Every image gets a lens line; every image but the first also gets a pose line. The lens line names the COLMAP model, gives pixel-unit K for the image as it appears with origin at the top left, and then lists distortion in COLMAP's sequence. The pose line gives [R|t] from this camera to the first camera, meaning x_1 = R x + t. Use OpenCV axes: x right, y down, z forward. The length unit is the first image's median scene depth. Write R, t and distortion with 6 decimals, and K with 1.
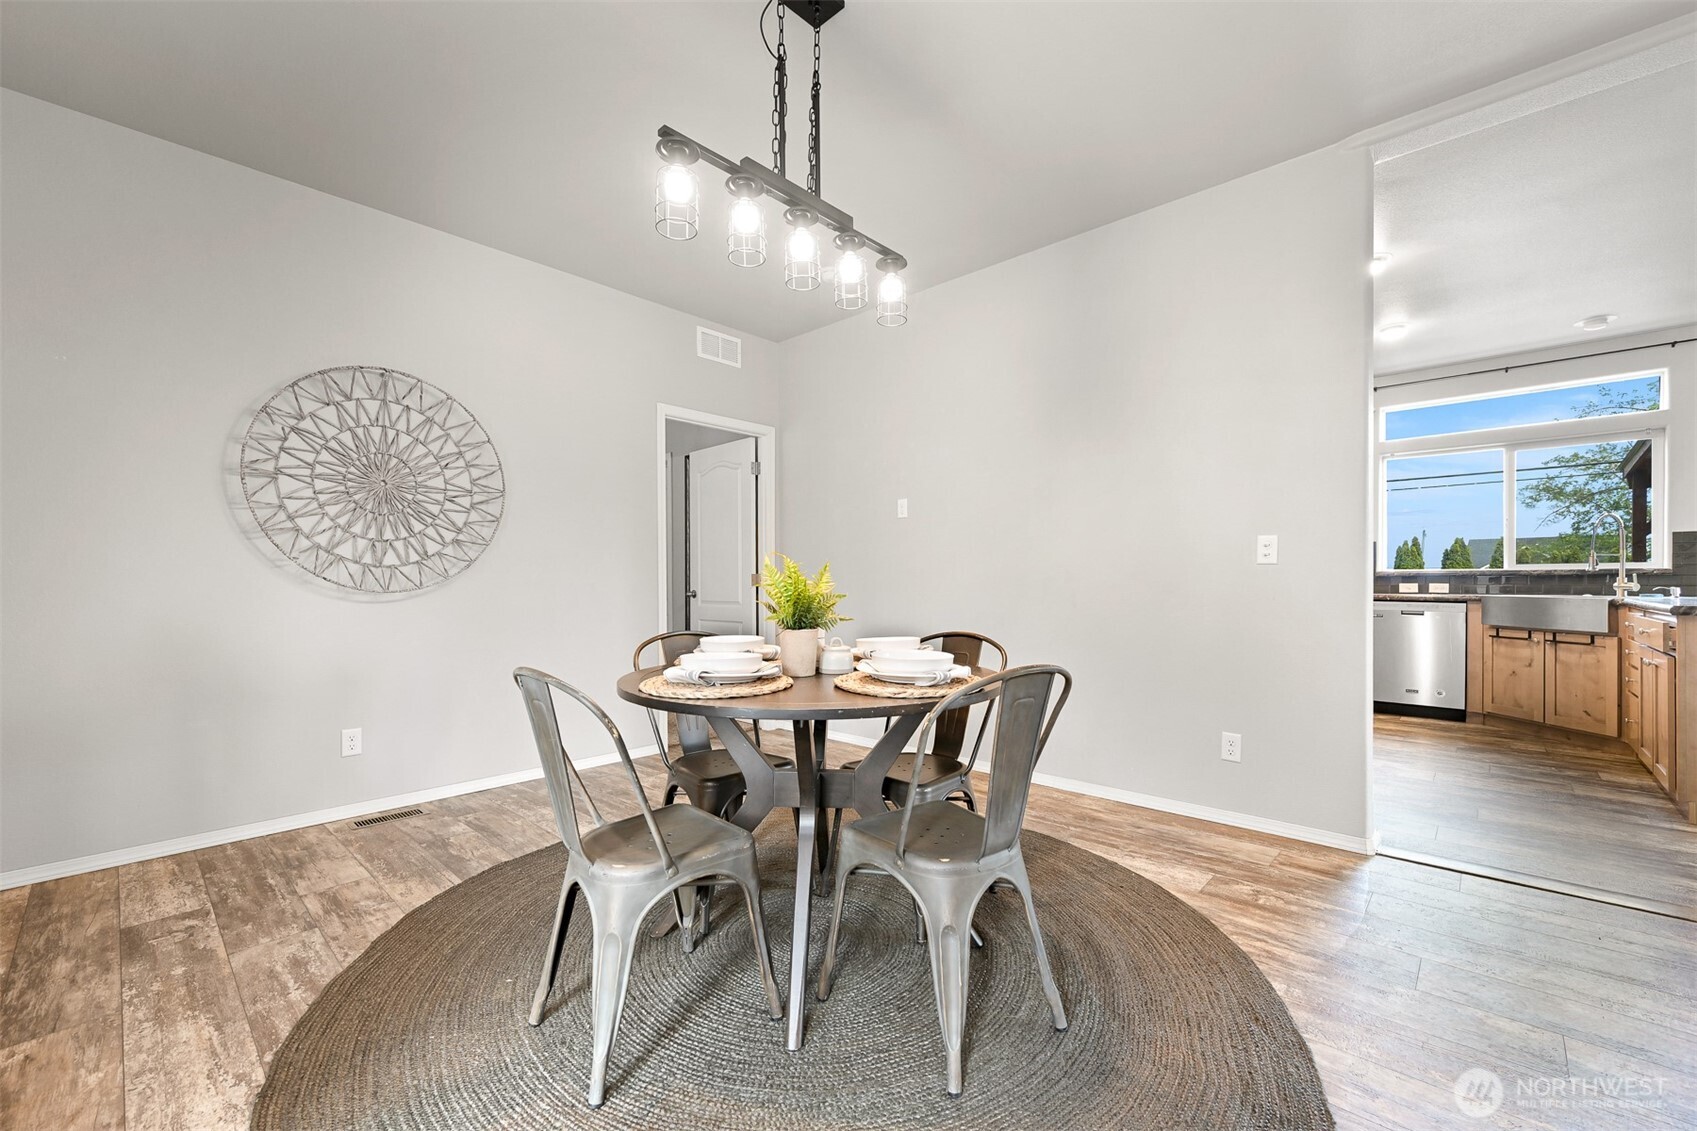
lens RADIAL K [[687.3, 0, 851.0], [0, 687.3, 585.7], [0, 0, 1]] dist [-0.000772, -0.000041]
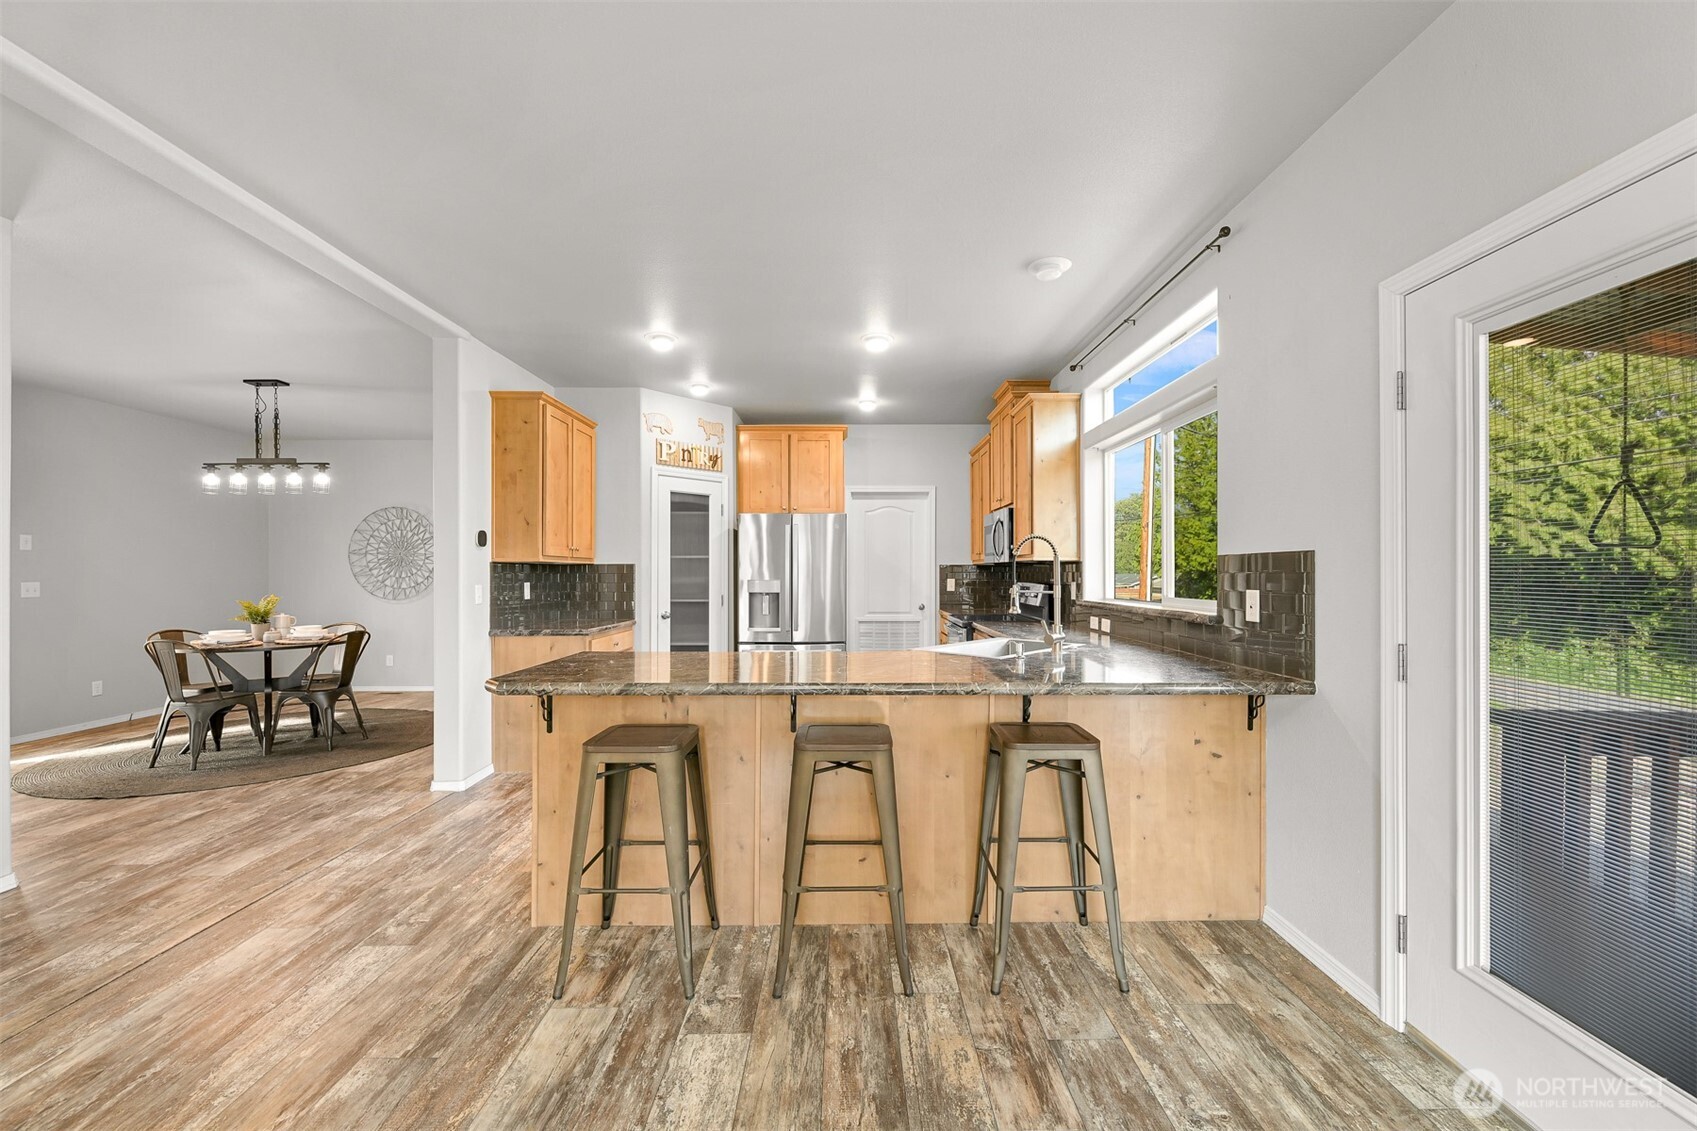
lens RADIAL K [[670.4, 0, 850.7], [0, 670.4, 571.1], [0, 0, 1]] dist [0.000438, 0.000173]
pose [[0.688280, 0.001847, -0.725443, 1.624174], [-0.006148, 0.999976, -0.003287, -0.070656], [0.725419, 0.006723, 0.688274, 0.413420]]
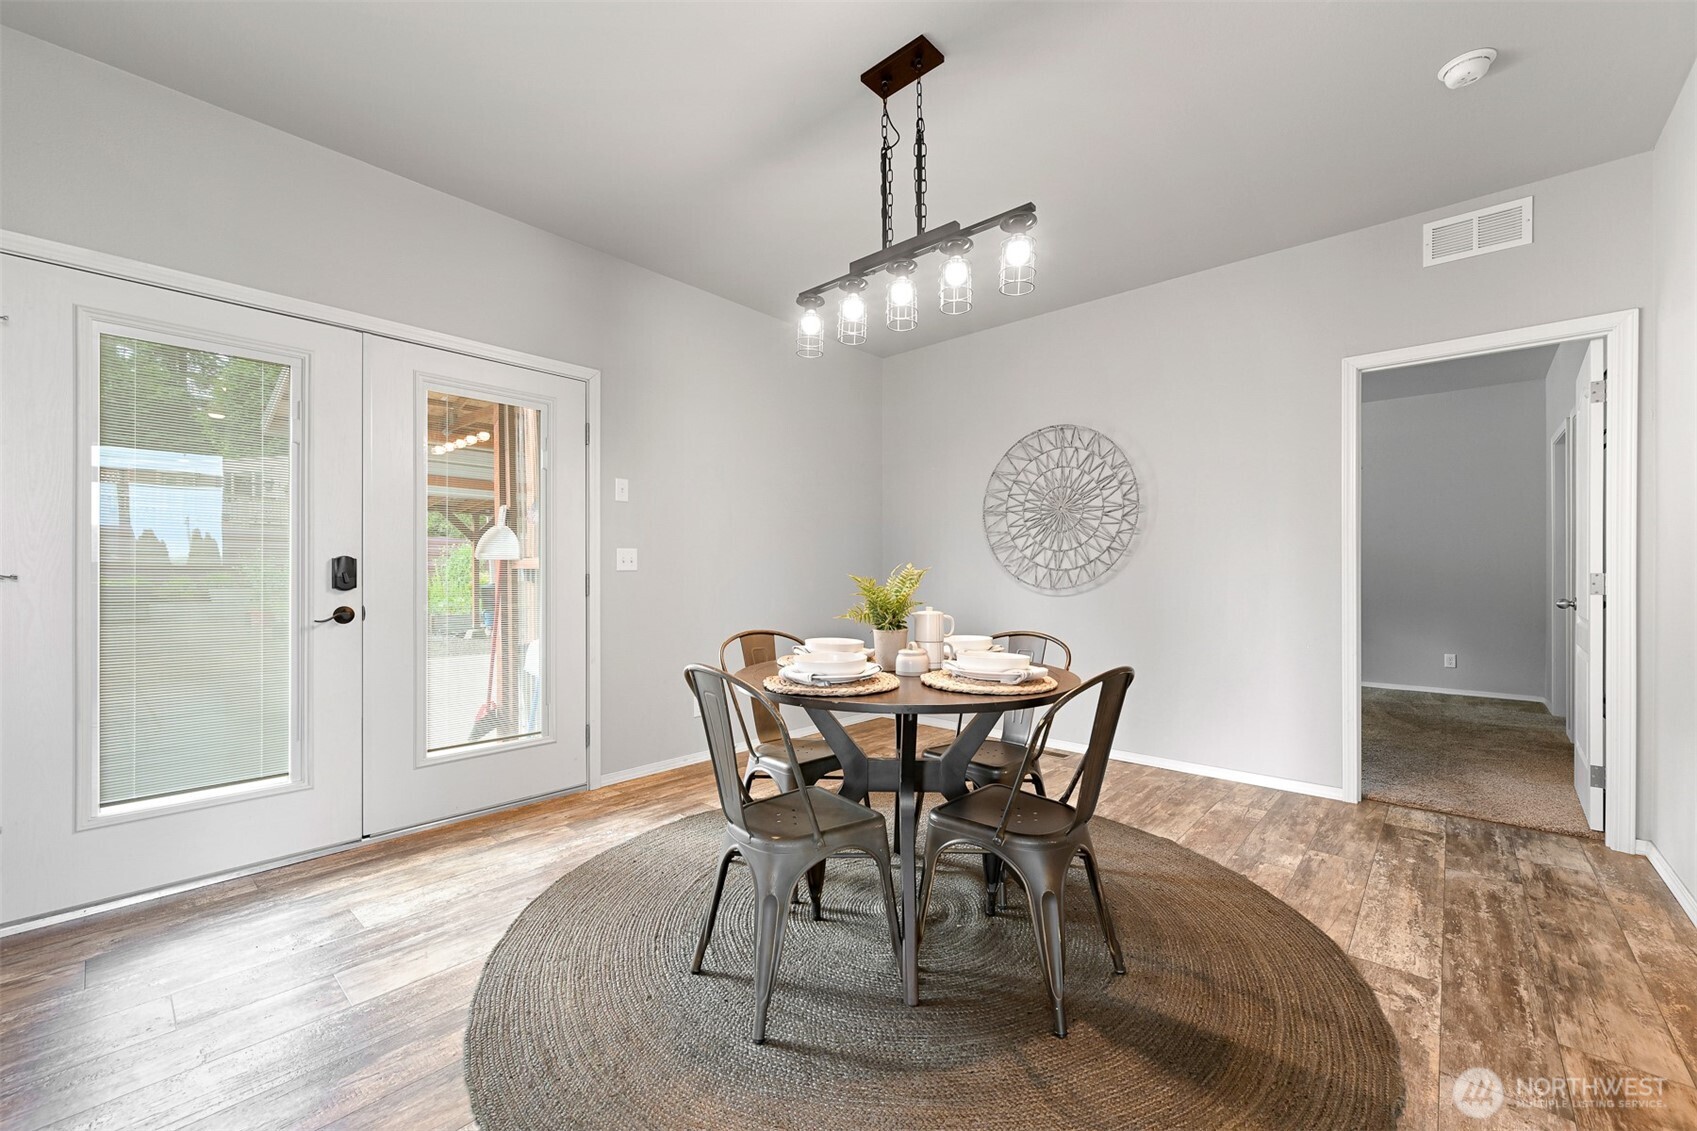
lens RADIAL K [[672.8, 0, 852.5], [0, 672.8, 574.0], [0, 0, 1]] dist [-0.000310, 0.000000]
pose [[0.023523, 0.003592, -0.999717, 0.501276], [-0.007984, 0.999962, 0.003405, -0.016310], [0.999691, 0.007901, 0.023551, 0.432998]]
